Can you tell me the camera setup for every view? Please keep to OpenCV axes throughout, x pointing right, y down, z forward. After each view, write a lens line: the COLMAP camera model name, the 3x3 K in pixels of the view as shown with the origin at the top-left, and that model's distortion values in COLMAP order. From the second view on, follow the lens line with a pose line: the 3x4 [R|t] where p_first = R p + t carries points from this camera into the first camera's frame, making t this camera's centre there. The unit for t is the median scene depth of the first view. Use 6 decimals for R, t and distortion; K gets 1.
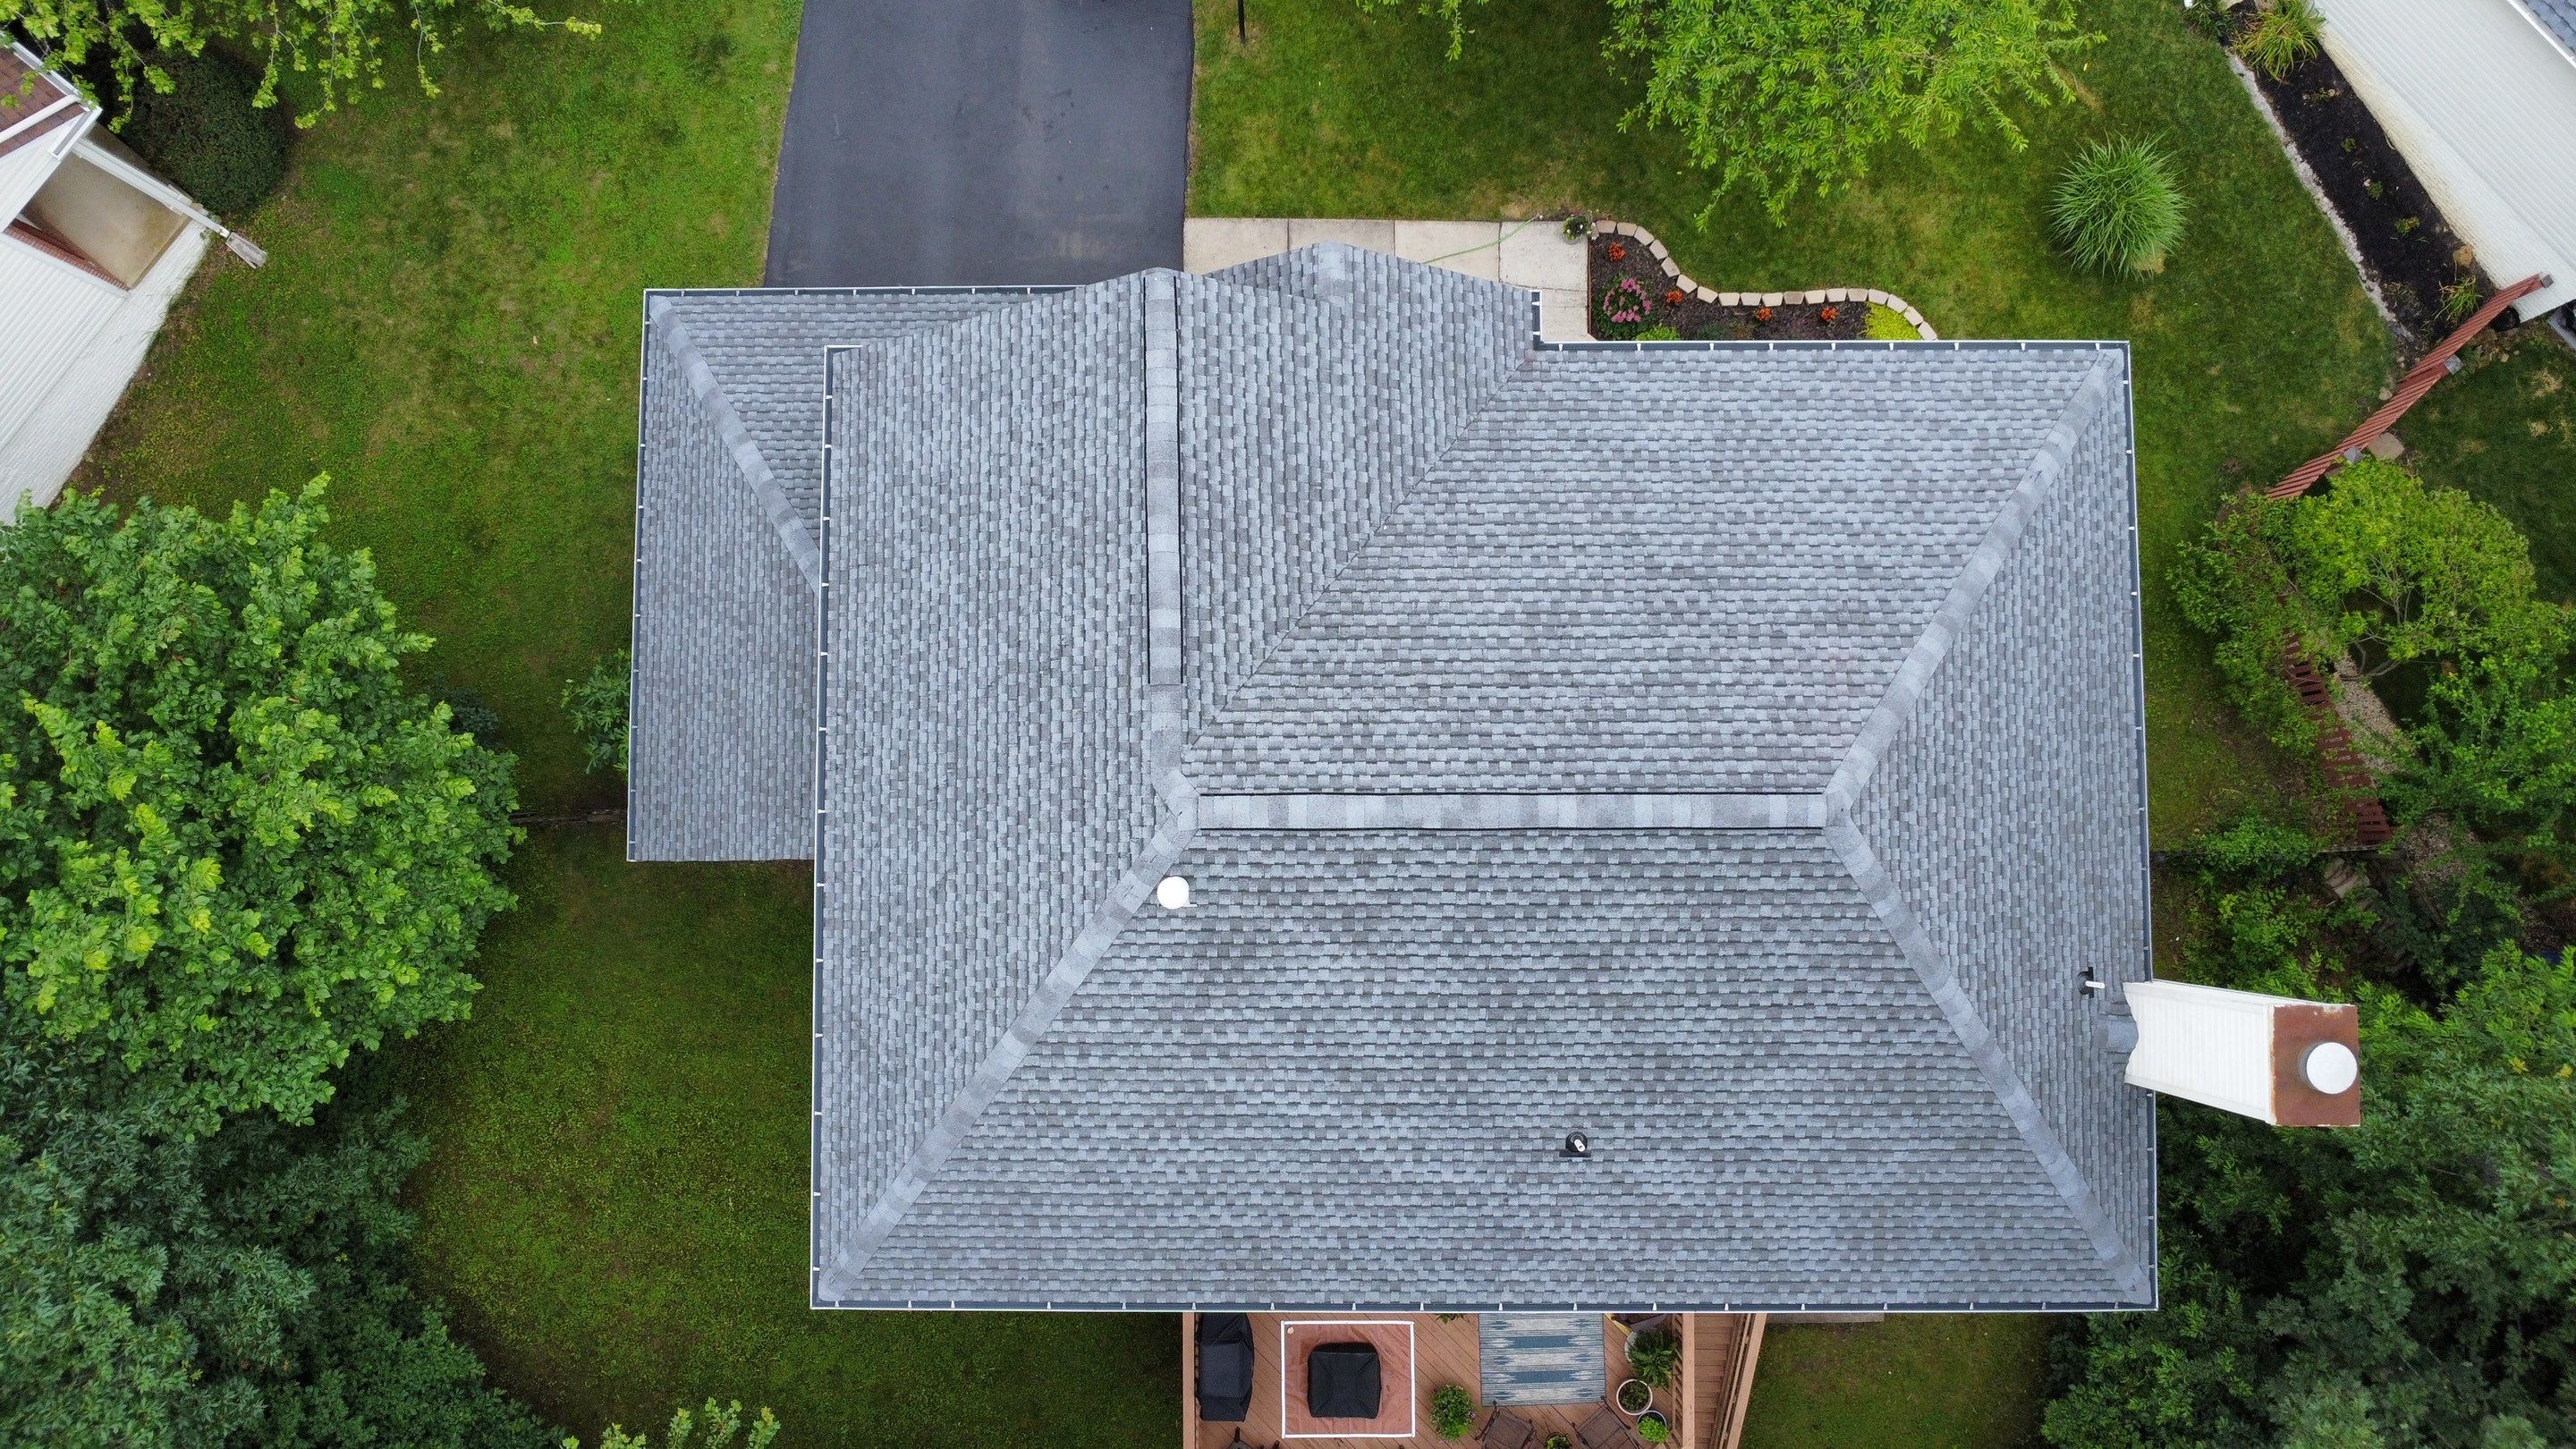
lens RADIAL K [[1866.7, 0, 1279.8], [0, 1866.7, 734.8], [0, 0, 1]] dist [-0.033090, -0.014597]
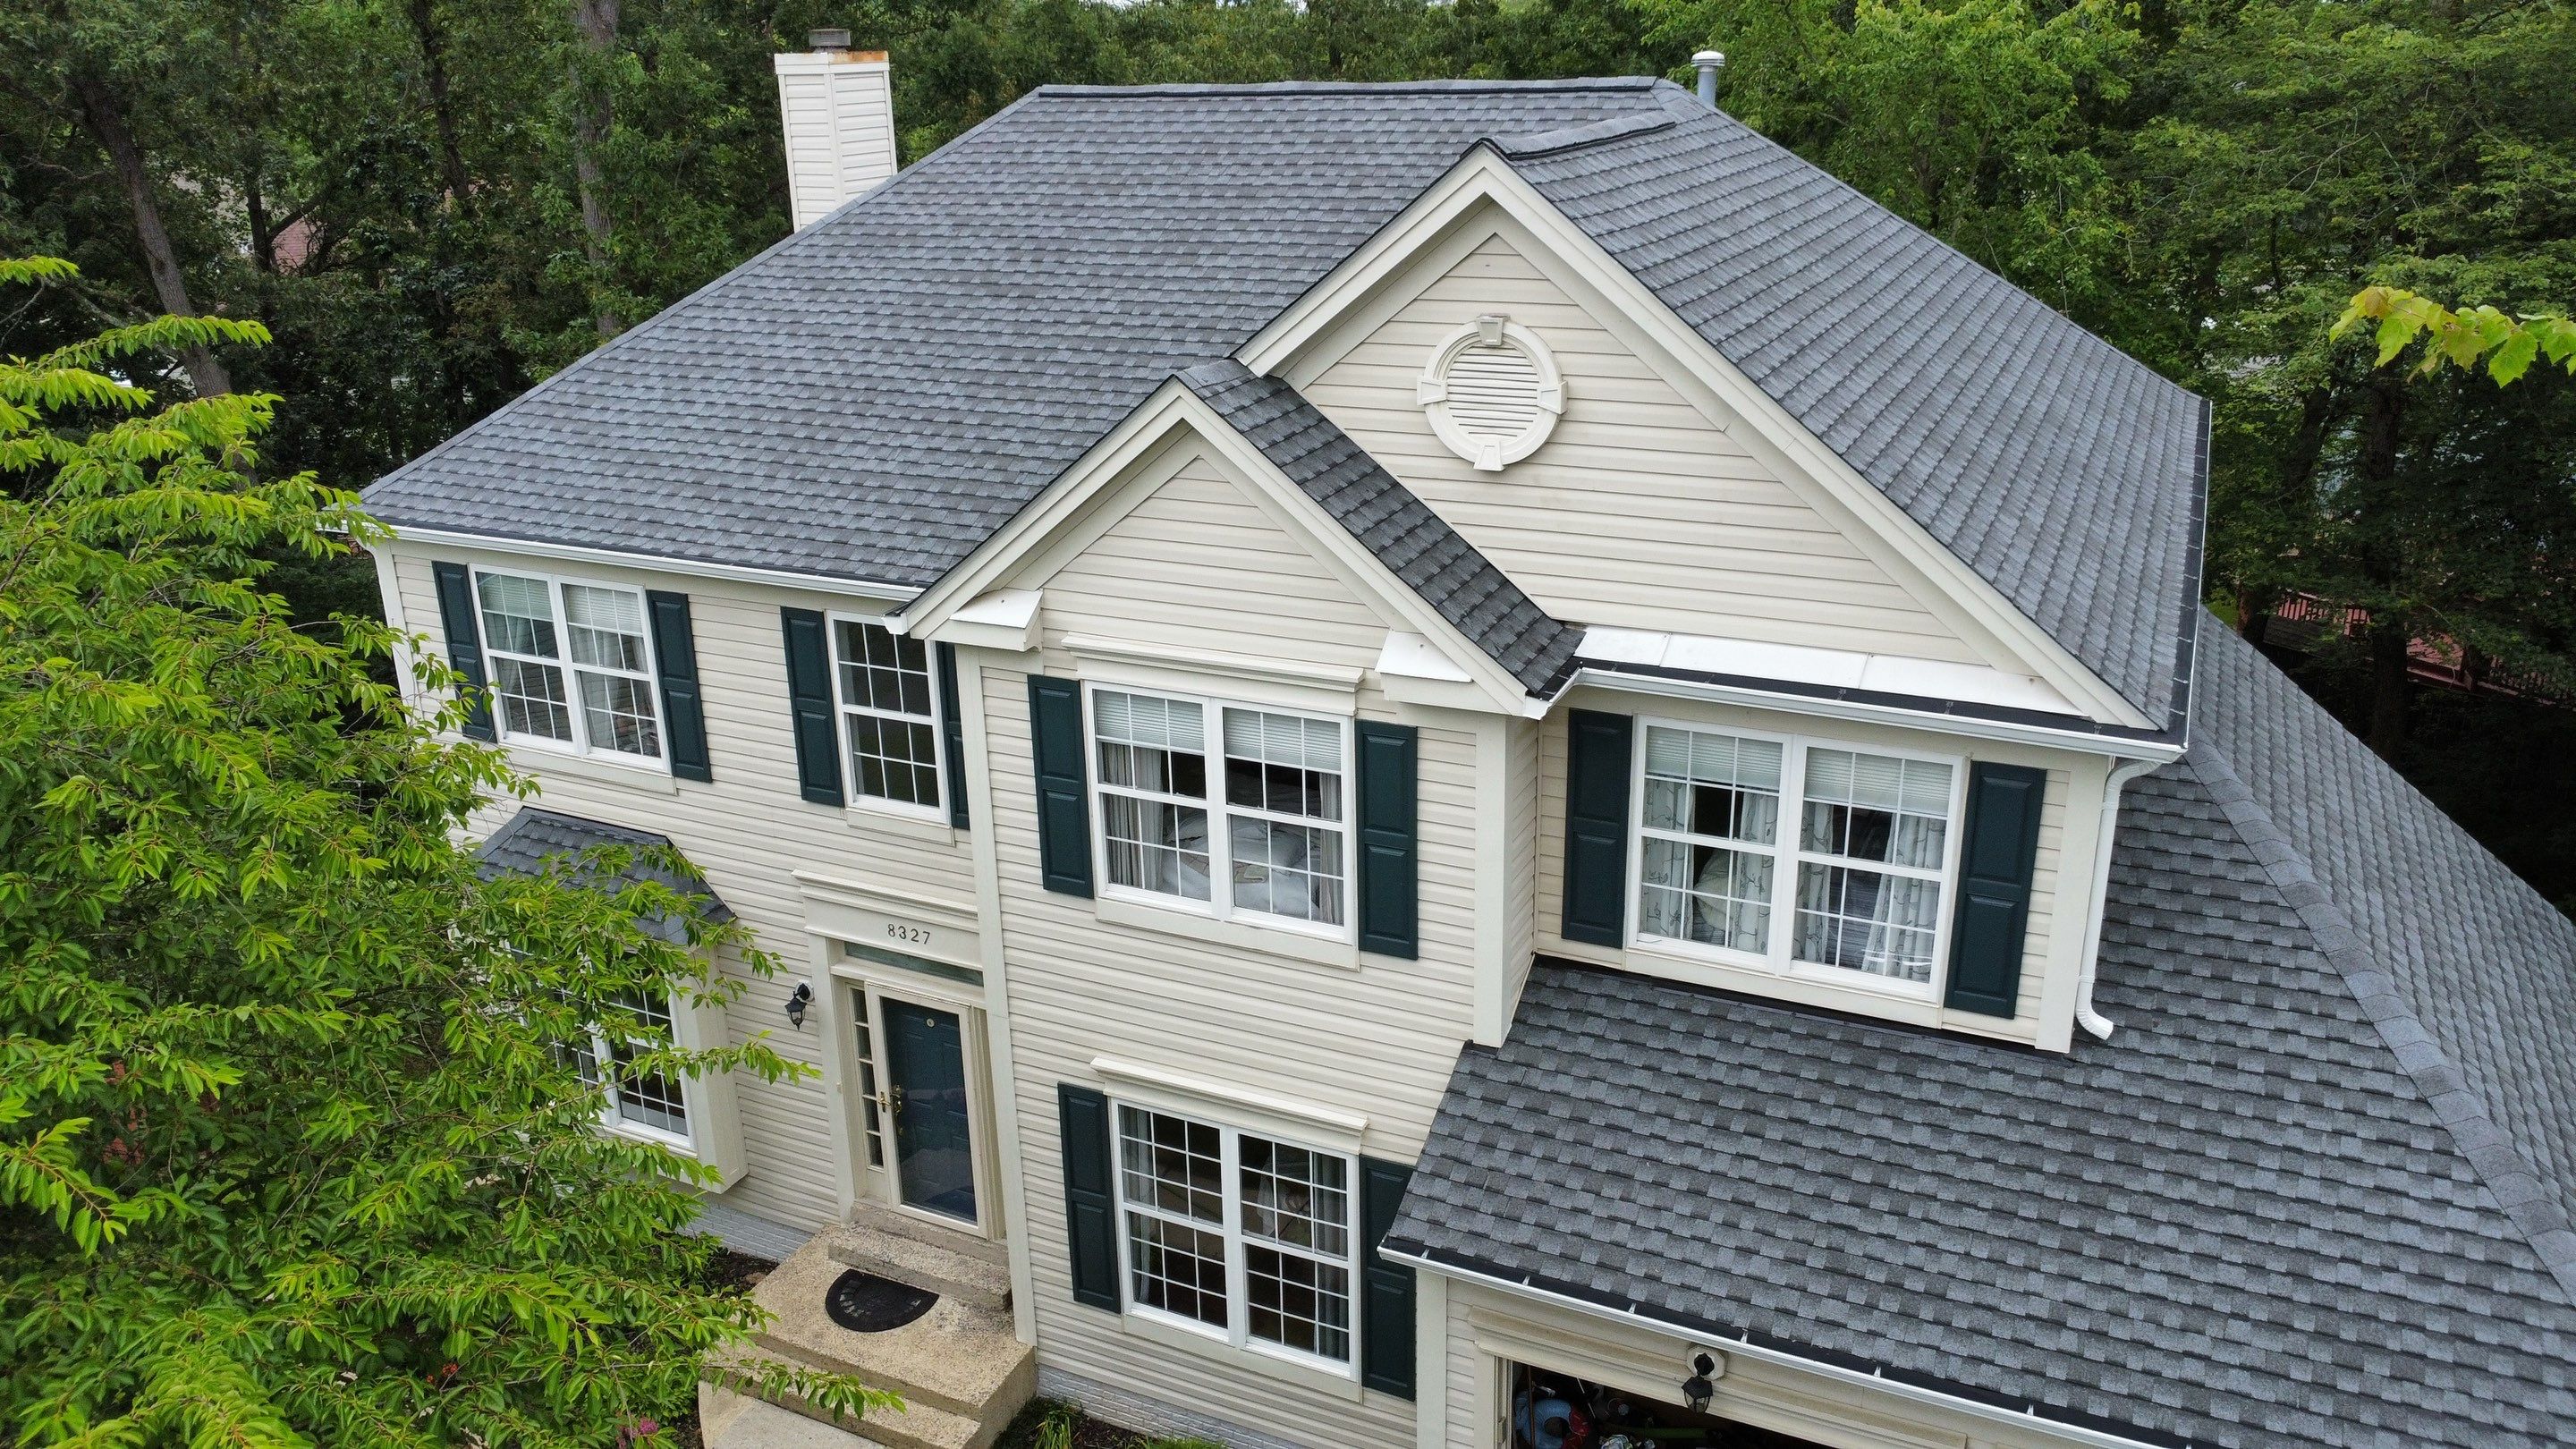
lens RADIAL K [[1866.7, 0, 1279.8], [0, 1866.7, 734.8], [0, 0, 1]] dist [-0.033090, -0.014597]
pose [[-0.896942, -0.105996, 0.429255, -0.272309], [0.441348, -0.272997, 0.854801, -0.804172], [0.026580, 0.956157, 0.291644, 0.970129]]
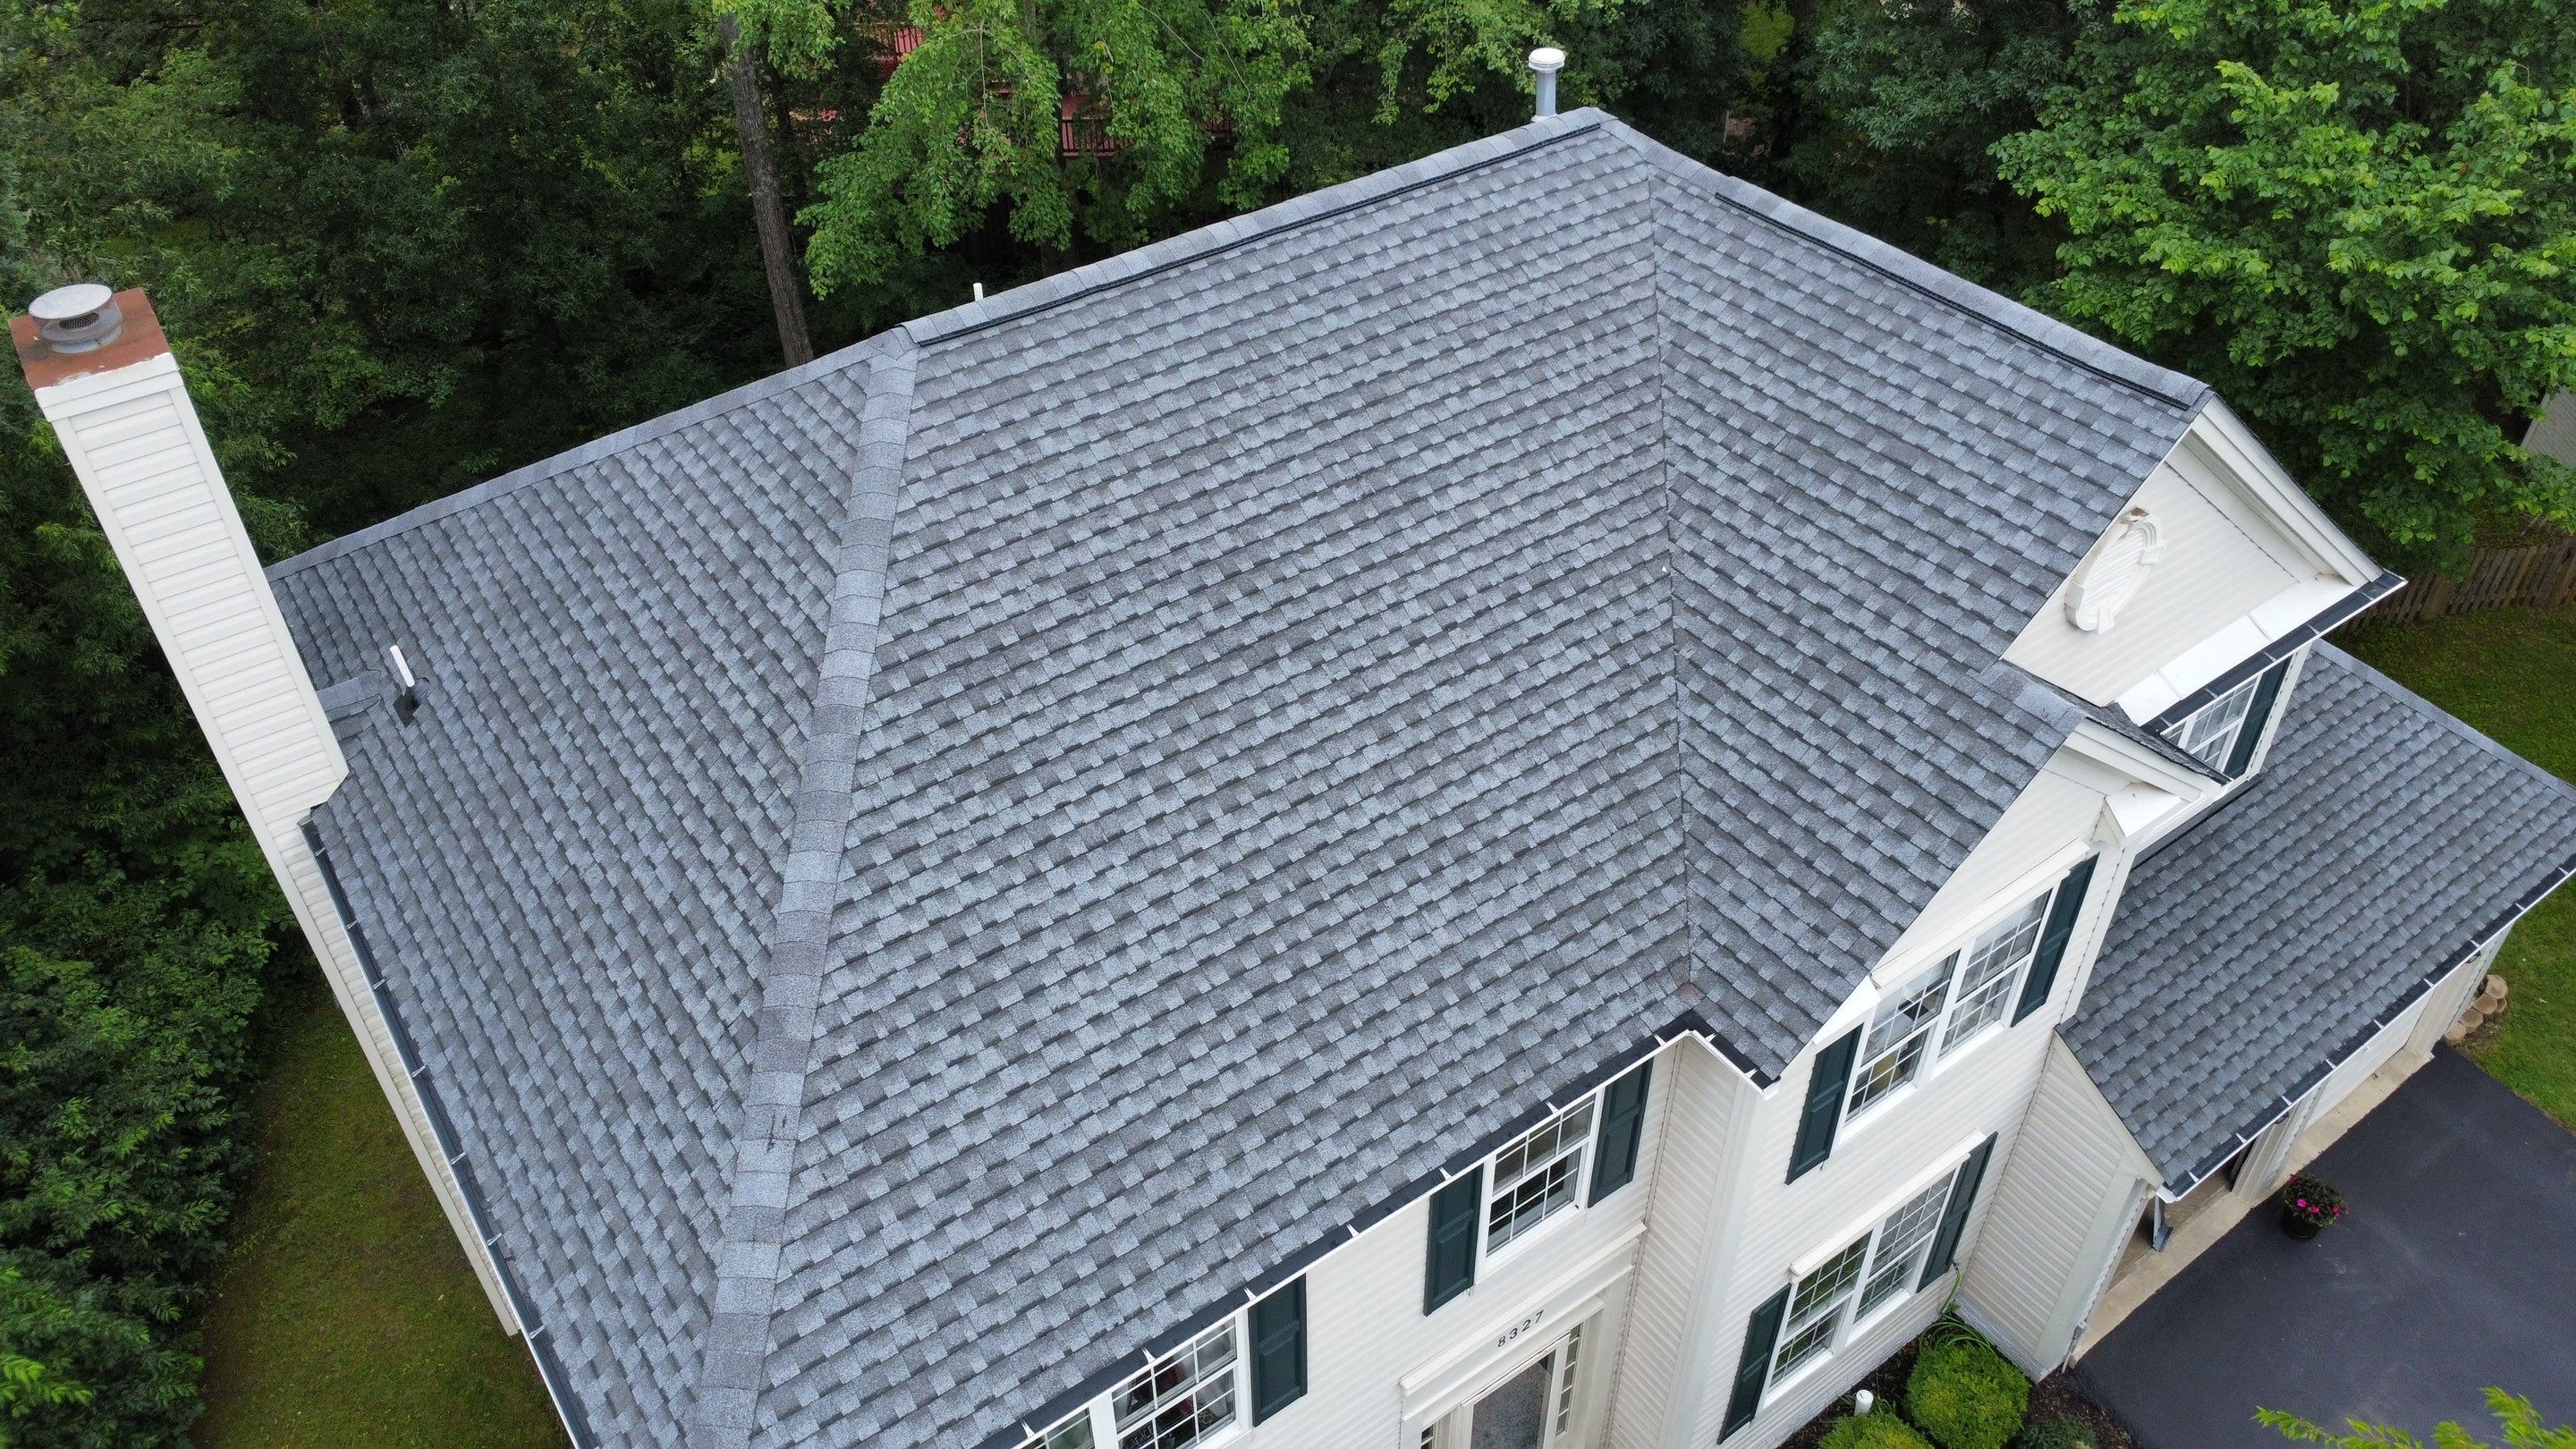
lens RADIAL K [[1866.7, 0, 1279.8], [0, 1866.7, 734.8], [0, 0, 1]] dist [-0.033090, -0.014597]
pose [[-0.817275, 0.398632, -0.416117, 0.487769], [-0.571557, -0.468822, 0.673445, -0.528725], [0.073372, 0.788225, 0.610997, 0.658653]]
